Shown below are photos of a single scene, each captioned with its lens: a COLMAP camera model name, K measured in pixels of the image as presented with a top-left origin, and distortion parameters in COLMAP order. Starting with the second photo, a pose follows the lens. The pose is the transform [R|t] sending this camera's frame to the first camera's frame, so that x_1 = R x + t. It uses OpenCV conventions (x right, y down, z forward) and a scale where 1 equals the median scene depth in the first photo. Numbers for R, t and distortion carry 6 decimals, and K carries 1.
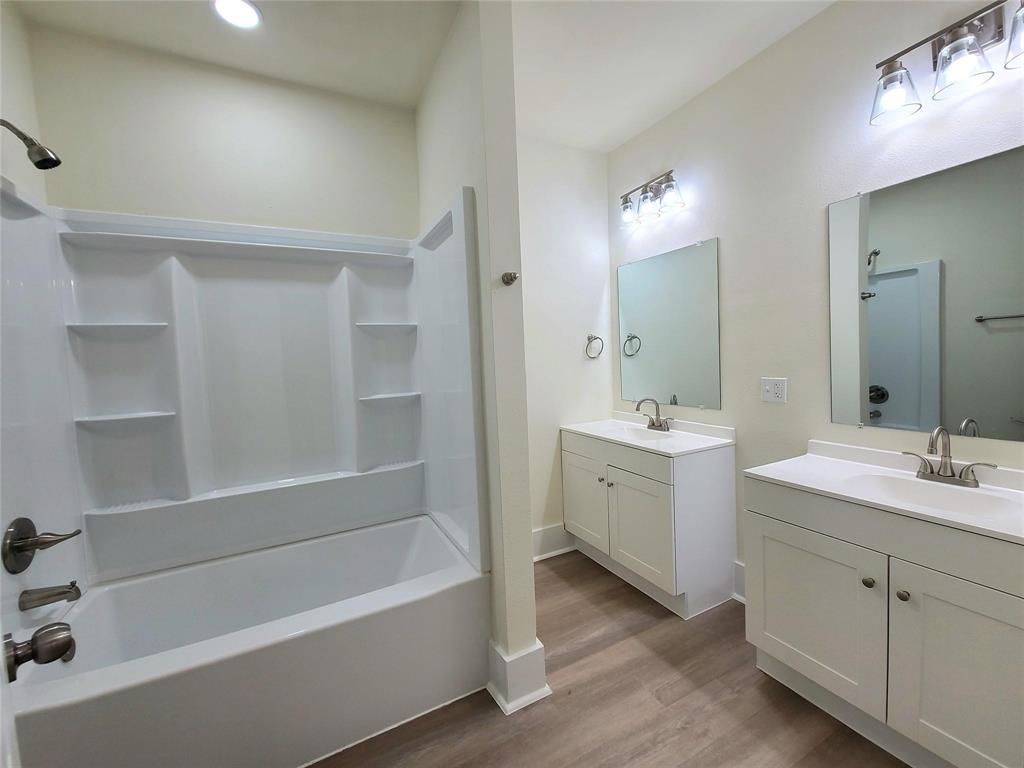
lens RADIAL K [[417.6, 0, 510.3], [0, 417.6, 381.1], [0, 0, 1]] dist [0.000688, -0.001289]
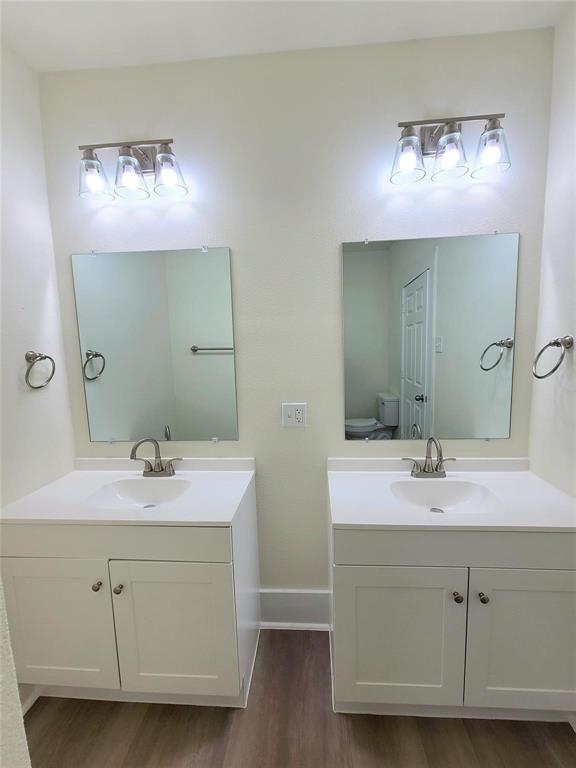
lens RADIAL K [[313.2, 0, 293.6], [0, 313.2, 382.8], [0, 0, 1]] dist [0.000688, -0.001289]
pose [[0.515410, -0.071689, 0.853940, -0.011757], [0.057480, 0.997143, 0.049018, -0.077523], [-0.855014, 0.023820, 0.518058, 0.499576]]
